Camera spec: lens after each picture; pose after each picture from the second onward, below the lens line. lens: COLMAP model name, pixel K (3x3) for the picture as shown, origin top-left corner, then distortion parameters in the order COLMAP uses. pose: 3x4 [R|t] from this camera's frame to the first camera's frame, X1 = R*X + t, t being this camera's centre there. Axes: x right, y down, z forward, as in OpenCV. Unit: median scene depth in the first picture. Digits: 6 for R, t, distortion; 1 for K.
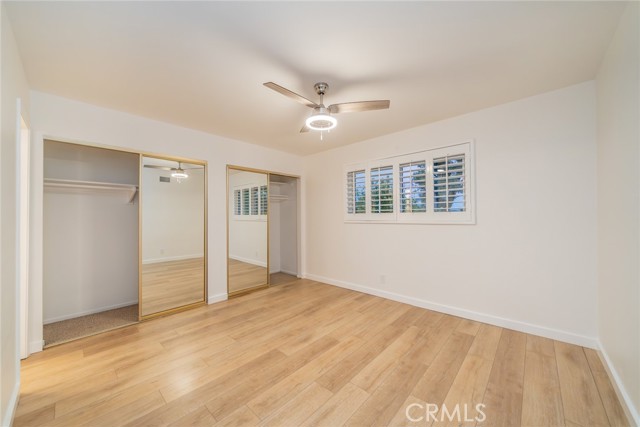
lens RADIAL K [[230.0, 0, 321.3], [0, 230.0, 214.8], [0, 0, 1]] dist [-0.000823, -0.000188]
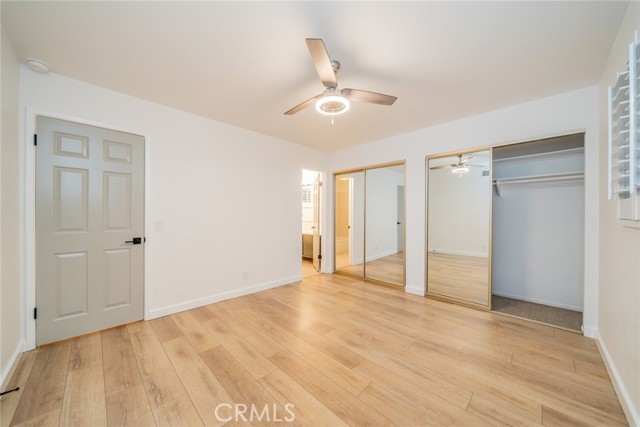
lens RADIAL K [[230.0, 0, 321.3], [0, 230.0, 214.8], [0, 0, 1]] dist [-0.000823, -0.000188]
pose [[-0.034897, 0.011184, -0.999328, 0.755507], [0.006813, 0.999917, 0.010953, 0.017755], [0.999368, -0.006427, -0.034971, 0.815825]]
